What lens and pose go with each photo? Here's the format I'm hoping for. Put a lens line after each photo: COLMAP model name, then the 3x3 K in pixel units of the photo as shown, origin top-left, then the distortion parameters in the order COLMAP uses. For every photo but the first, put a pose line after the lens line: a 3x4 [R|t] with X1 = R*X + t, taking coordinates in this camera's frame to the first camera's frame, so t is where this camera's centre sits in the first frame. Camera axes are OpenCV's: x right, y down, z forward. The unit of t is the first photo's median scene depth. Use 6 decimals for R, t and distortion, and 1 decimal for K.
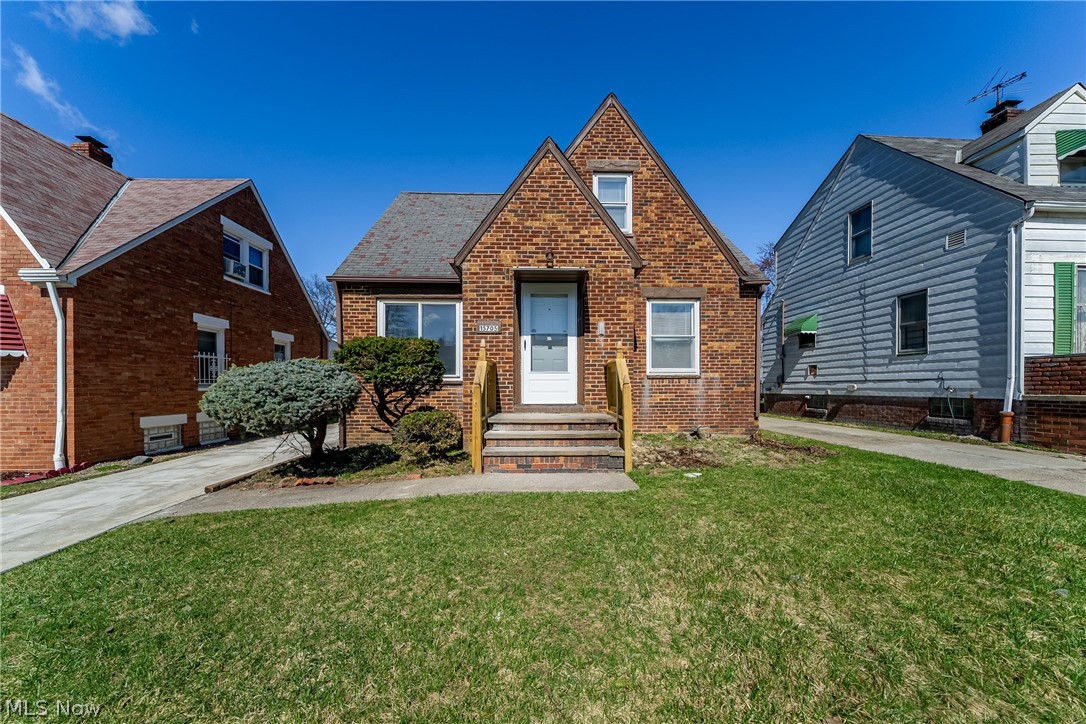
lens RADIAL K [[374.4, 0, 547.1], [0, 374.4, 391.2], [0, 0, 1]] dist [-0.000923, -0.000912]
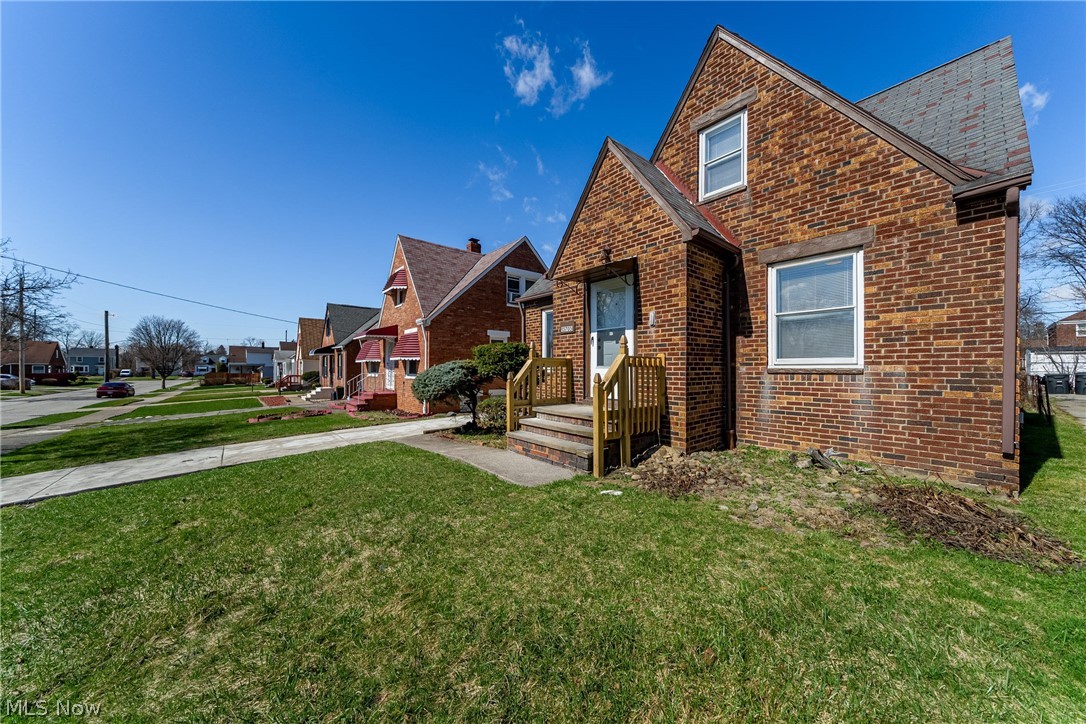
lens RADIAL K [[374.4, 0, 551.0], [0, 374.4, 367.5], [0, 0, 1]] dist [-0.000923, -0.000912]
pose [[0.614030, 0.001343, -0.789282, 0.600949], [-0.016060, 0.999813, -0.010792, -0.031002], [0.789119, 0.019303, 0.613937, 0.221332]]
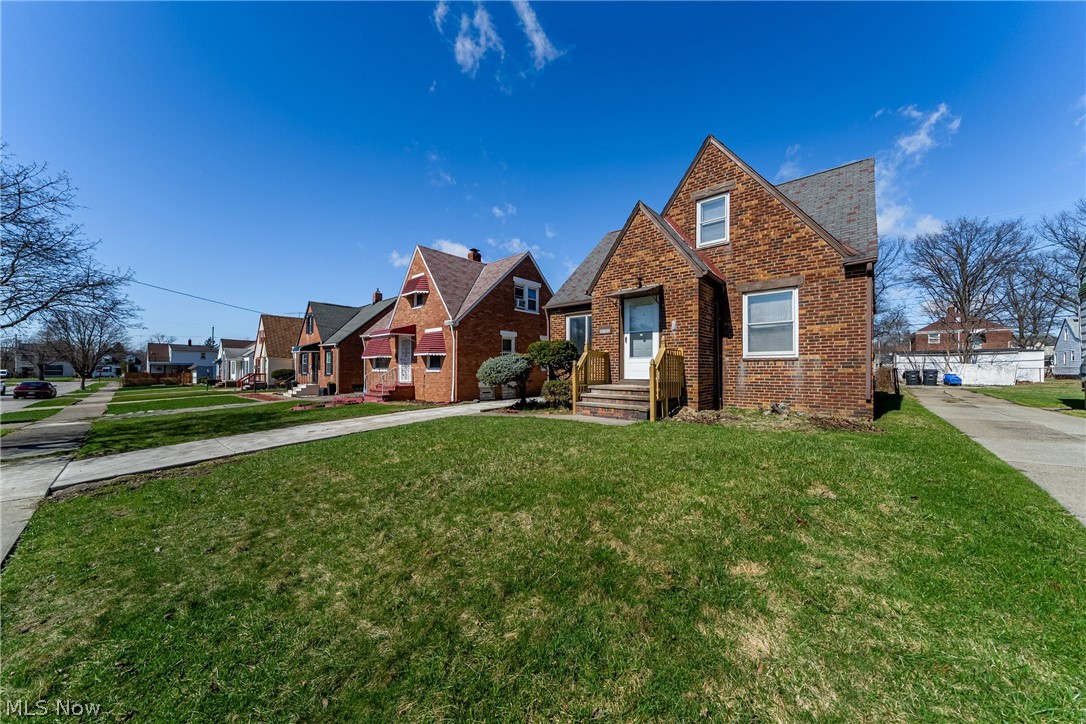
lens RADIAL K [[374.4, 0, 551.5], [0, 374.4, 367.7], [0, 0, 1]] dist [-0.000923, -0.000912]
pose [[0.729705, -0.000996, -0.683762, 0.647491], [-0.015582, 0.999715, -0.018085, 0.017532], [0.683585, 0.023851, 0.729481, -0.266113]]
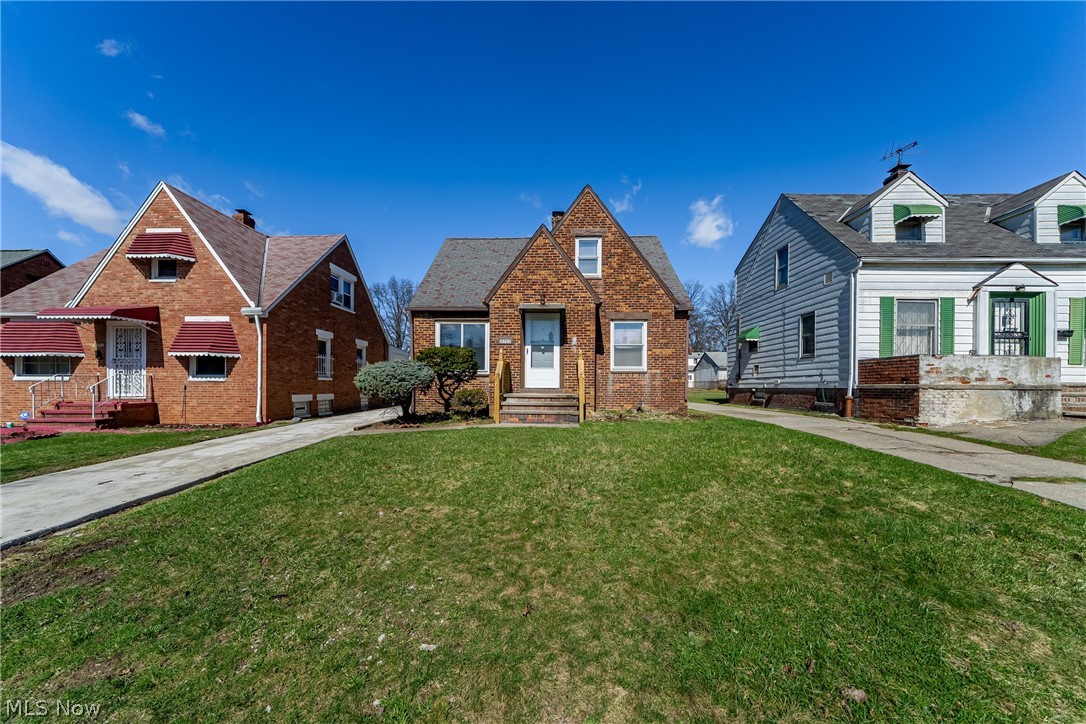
lens RADIAL K [[374.4, 0, 549.5], [0, 374.4, 391.4], [0, 0, 1]] dist [-0.000923, -0.000912]
pose [[0.998206, 0.008718, -0.059237, 0.114783], [-0.008650, 0.999962, 0.001412, 0.040418], [0.059247, -0.000897, 0.998243, -0.526610]]
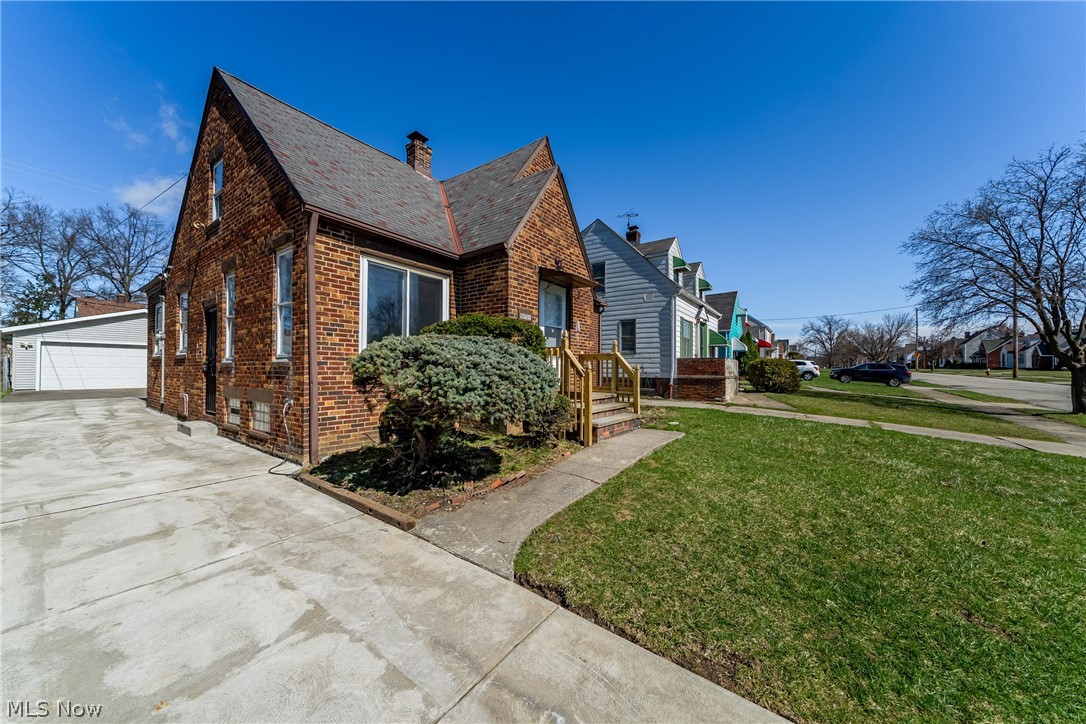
lens RADIAL K [[374.4, 0, 545.6], [0, 374.4, 365.5], [0, 0, 1]] dist [-0.000923, -0.000912]
pose [[0.609786, 0.015762, 0.792409, -0.815003], [0.003928, 0.999730, -0.022908, -0.002352], [-0.792556, 0.017081, 0.609560, 0.253342]]
